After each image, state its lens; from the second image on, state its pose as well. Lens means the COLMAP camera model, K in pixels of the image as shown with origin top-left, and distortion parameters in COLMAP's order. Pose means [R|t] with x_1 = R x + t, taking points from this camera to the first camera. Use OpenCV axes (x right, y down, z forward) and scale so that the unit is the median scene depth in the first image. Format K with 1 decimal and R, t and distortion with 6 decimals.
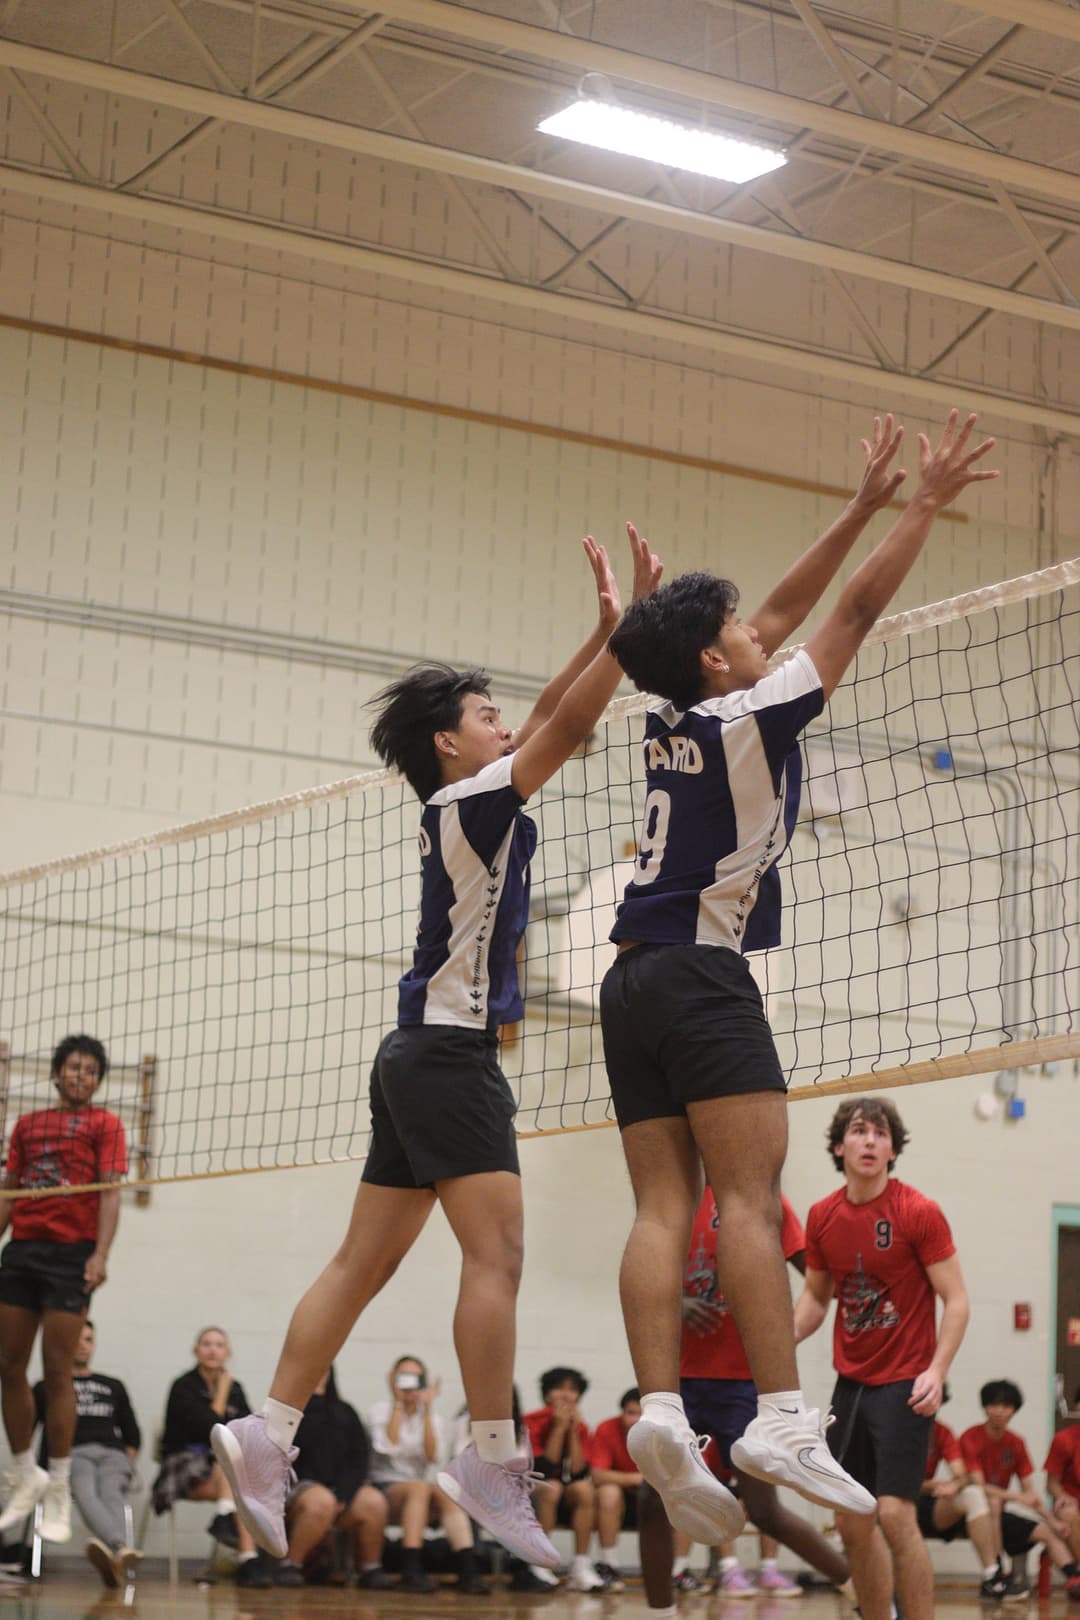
lens RADIAL K [[3766.9, 0, 536.8], [0, 3766.9, 799.9], [0, 0, 1]] dist [-0.050082, 0.000000]
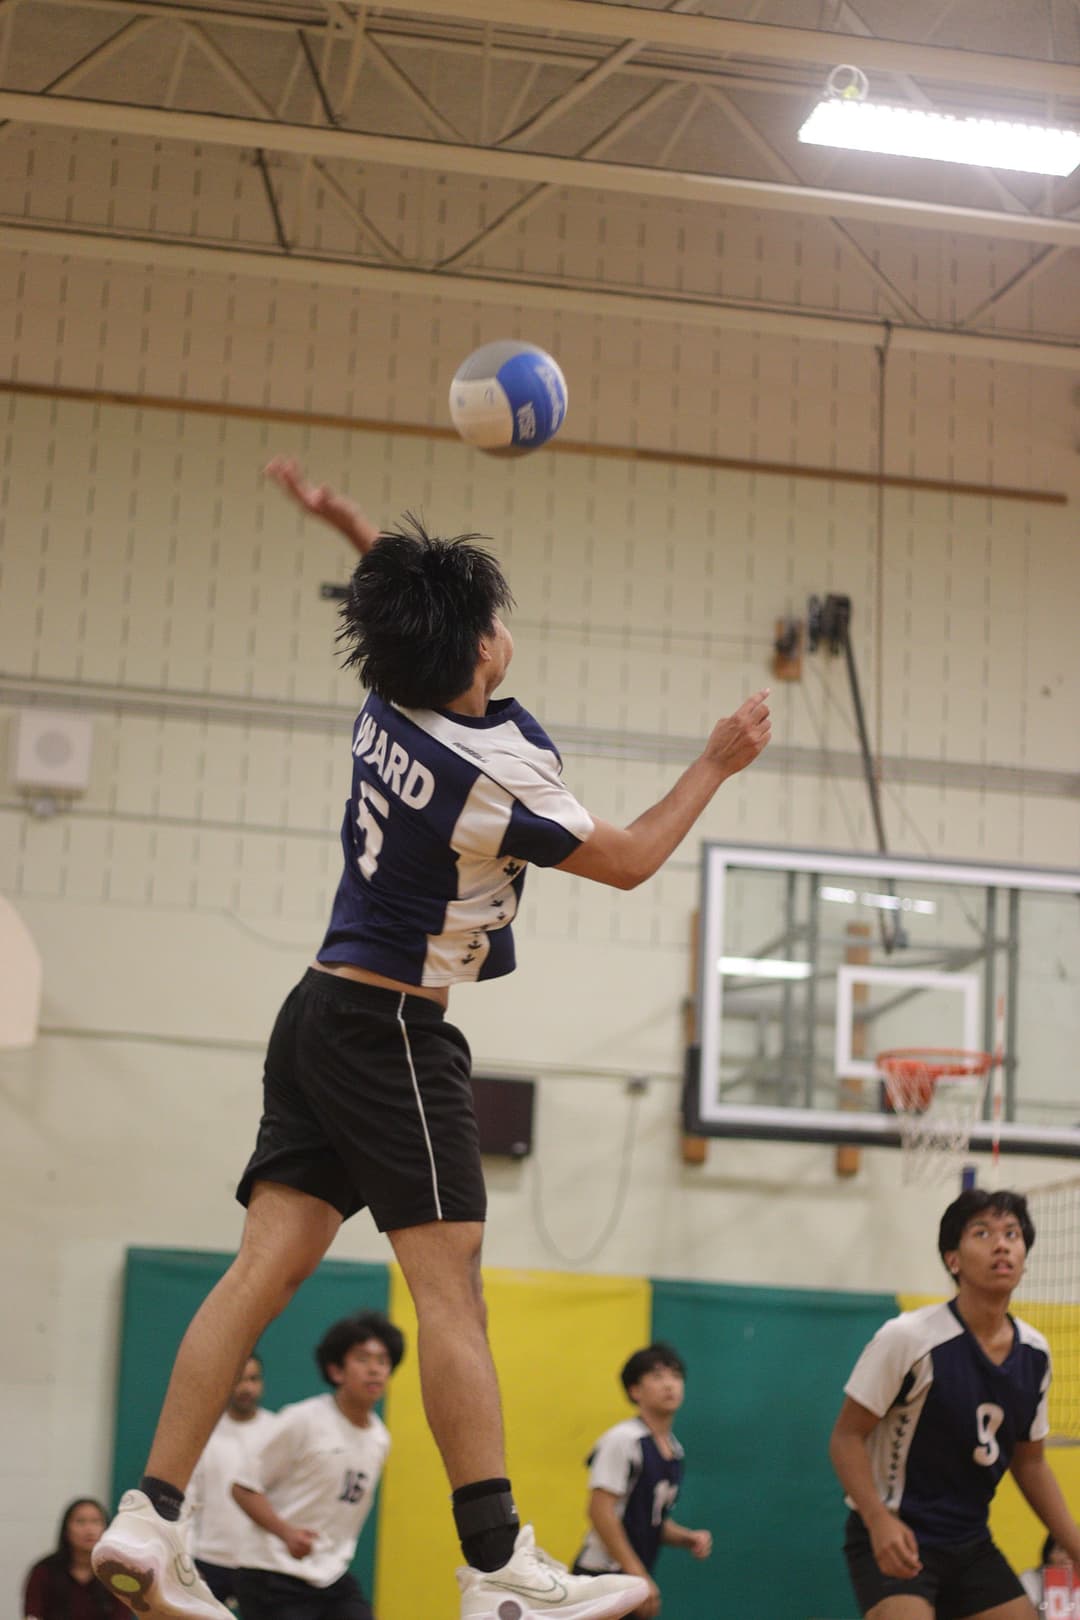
lens RADIAL K [[3766.9, 0, 533.4], [0, 3766.9, 807.3], [0, 0, 1]] dist [-0.050082, 0.000000]
pose [[0.935972, -0.071873, -0.344659, 0.243587], [0.052353, 0.996470, -0.065628, 0.035824], [0.348159, 0.043382, 0.936431, 0.152113]]
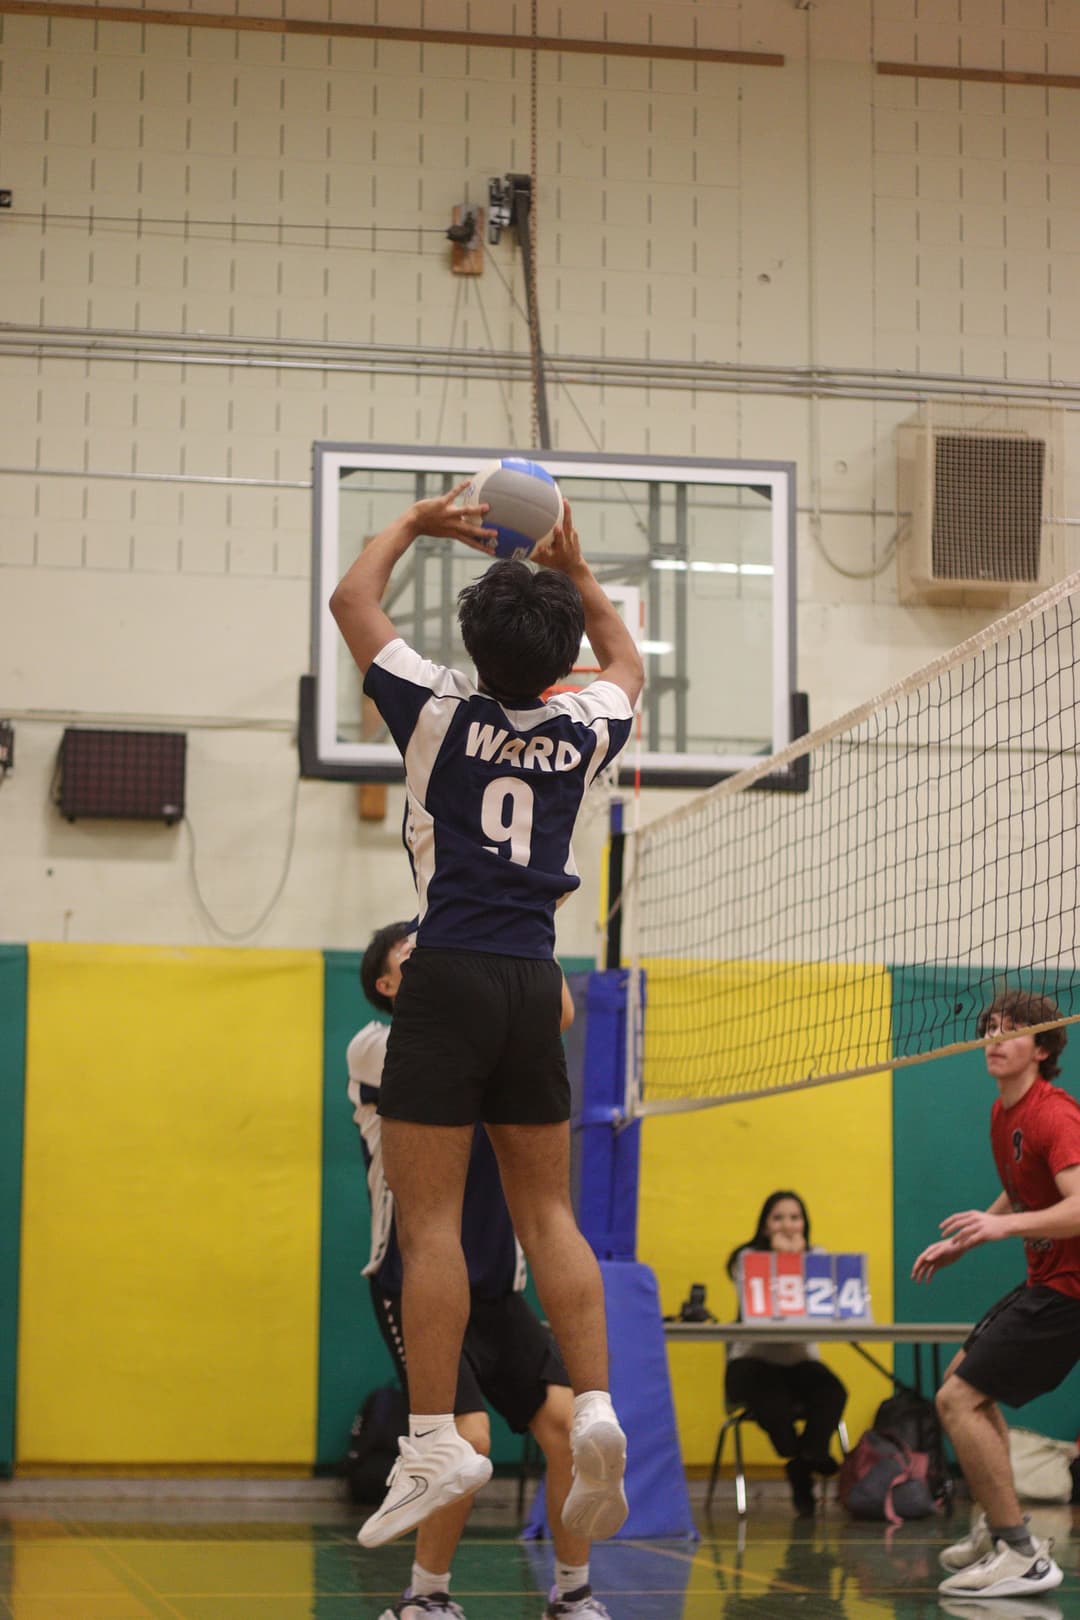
lens RADIAL K [[3766.9, 0, 536.7], [0, 3766.9, 812.7], [0, 0, 1]] dist [-0.050082, 0.000000]
pose [[0.928542, -0.083756, -0.361657, 0.276411], [0.093027, 0.995629, 0.008267, 0.053342], [0.359383, -0.041320, 0.932275, 0.247551]]
